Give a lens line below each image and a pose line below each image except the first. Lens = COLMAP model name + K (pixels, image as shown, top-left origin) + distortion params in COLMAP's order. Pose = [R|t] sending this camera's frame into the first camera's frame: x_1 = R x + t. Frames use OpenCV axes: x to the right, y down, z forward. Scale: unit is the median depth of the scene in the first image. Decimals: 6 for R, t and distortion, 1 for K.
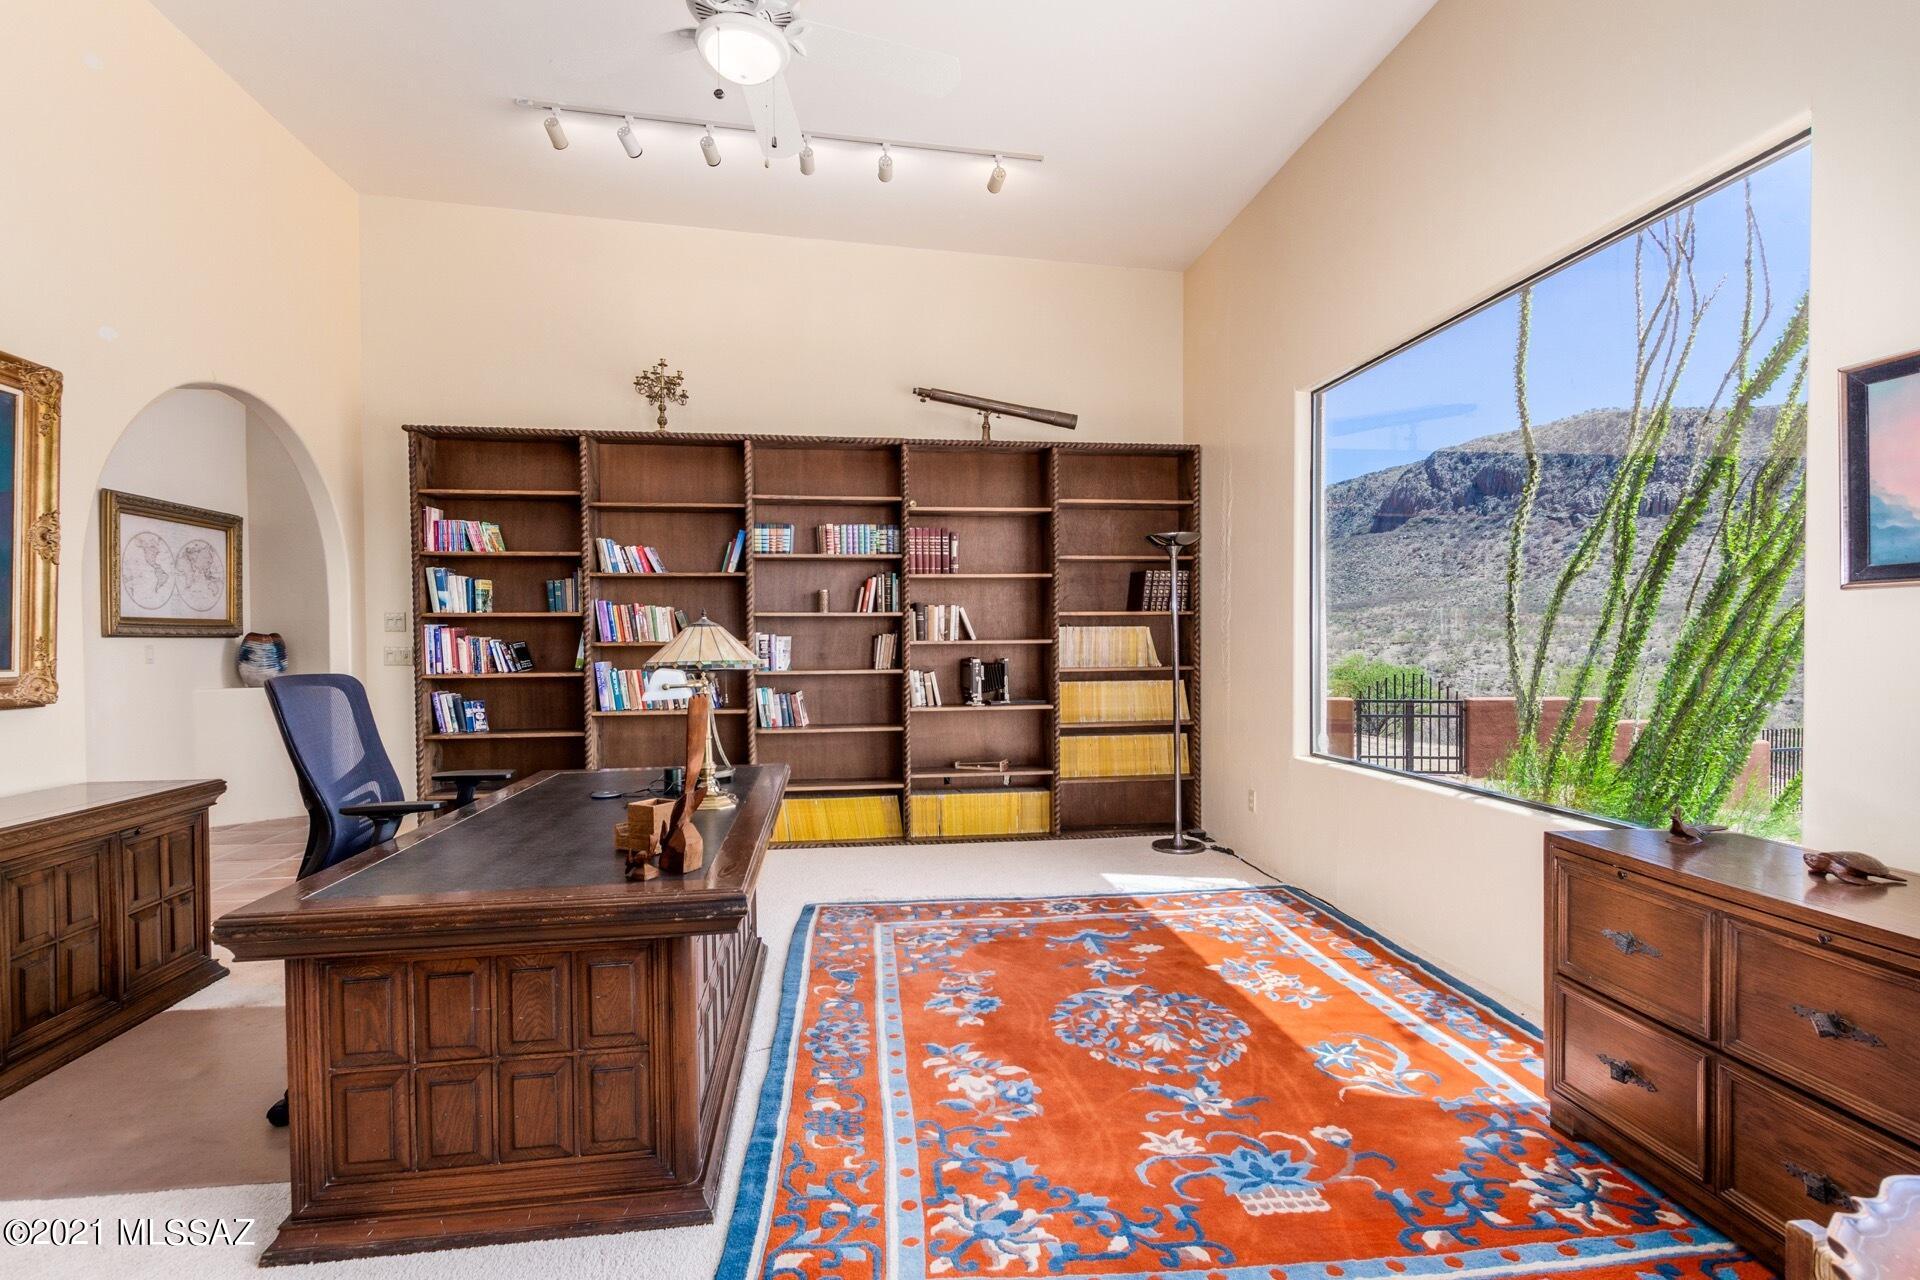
lens RADIAL K [[928.9, 0, 966.8], [0, 928.9, 640.0], [0, 0, 1]] dist [0.021048, -0.010539]
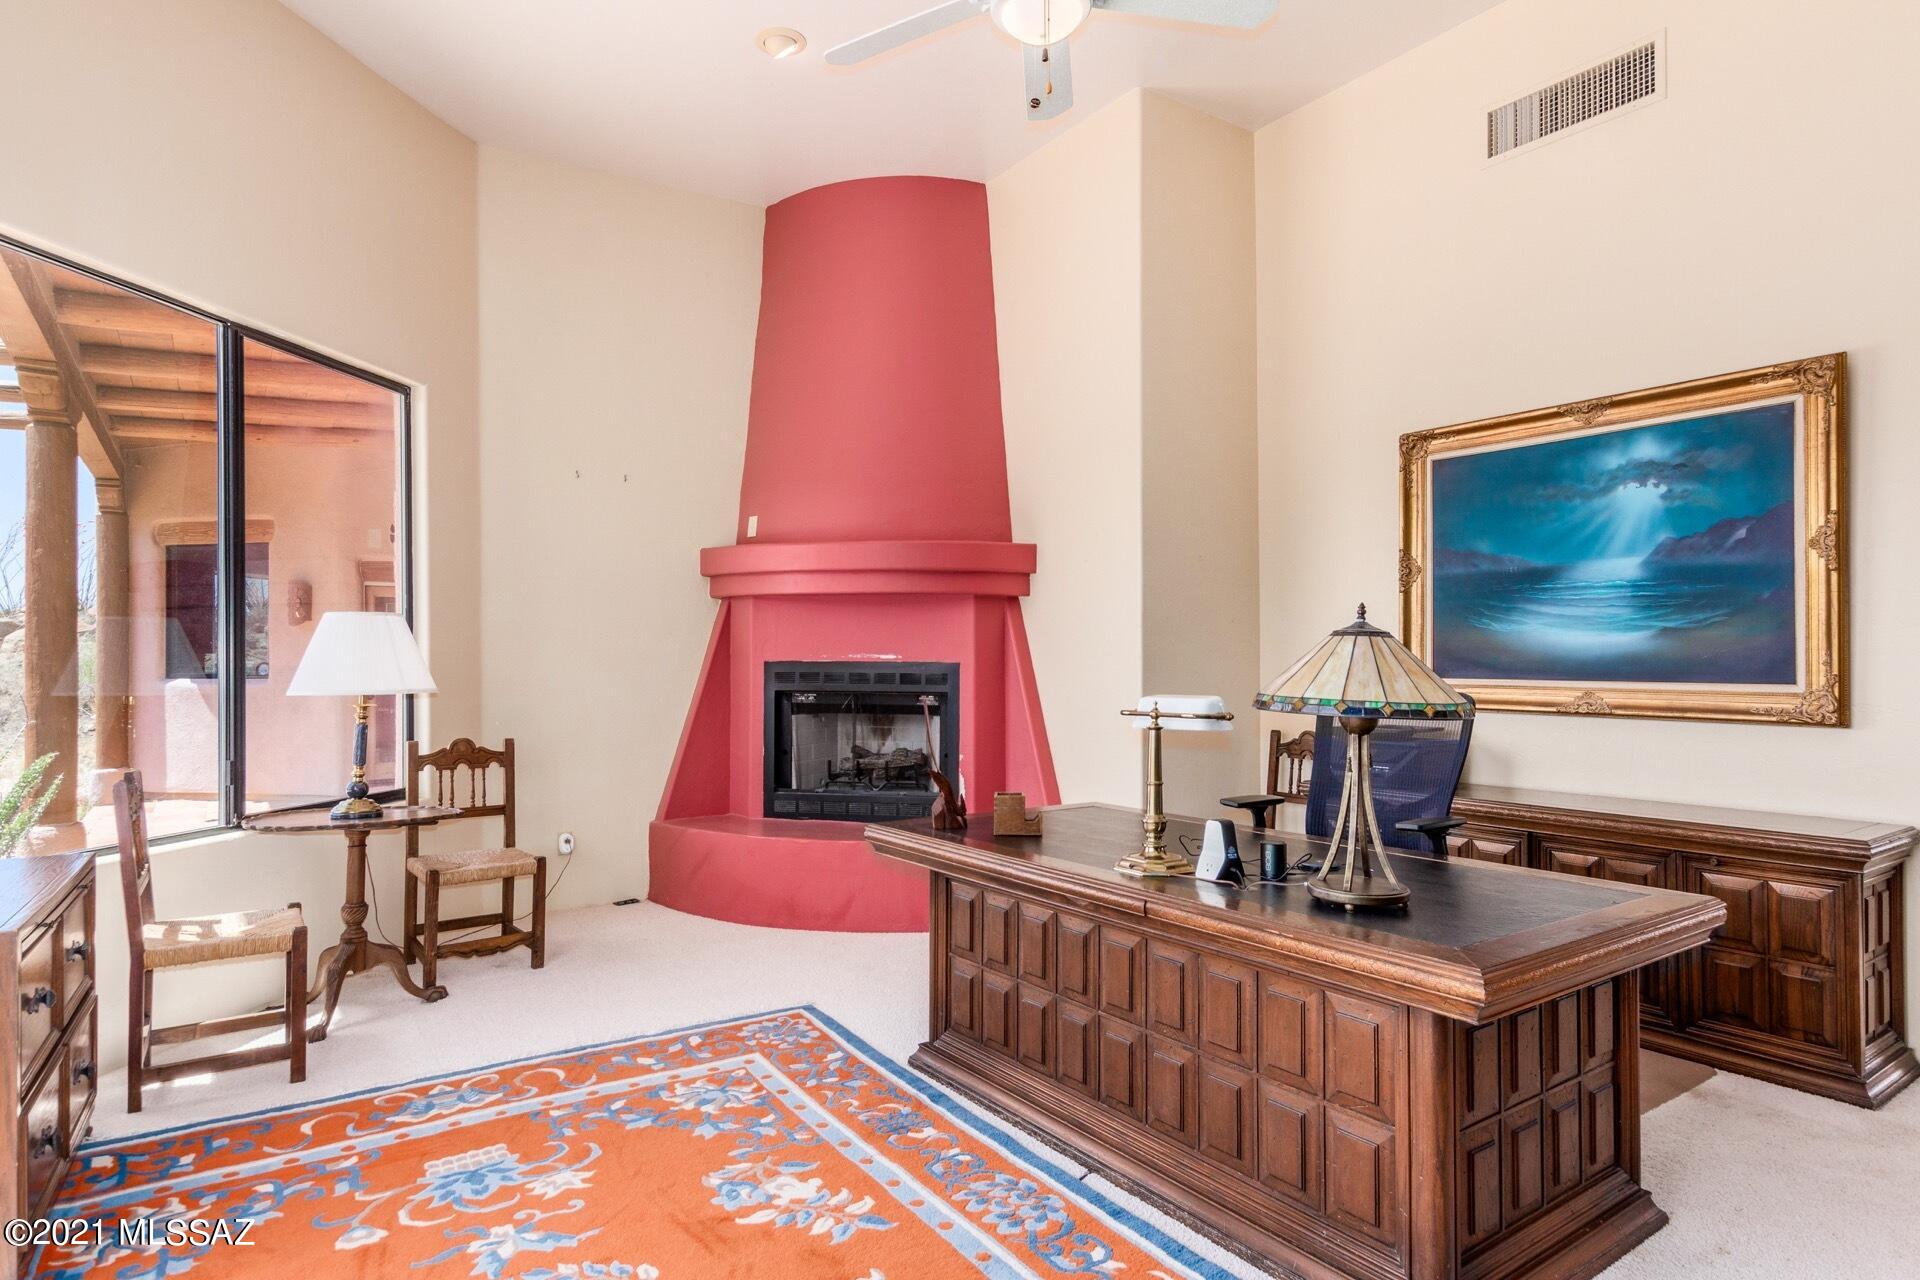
lens RADIAL K [[1039.5, 0, 959.6], [0, 1039.5, 644.8], [0, 0, 1]] dist [0.026967, 0.000065]
pose [[-0.889552, 0.002990, -0.456824, 0.249489], [0.009547, 0.999882, -0.012046, -0.005244], [0.456734, -0.015076, -0.889475, 1.561755]]
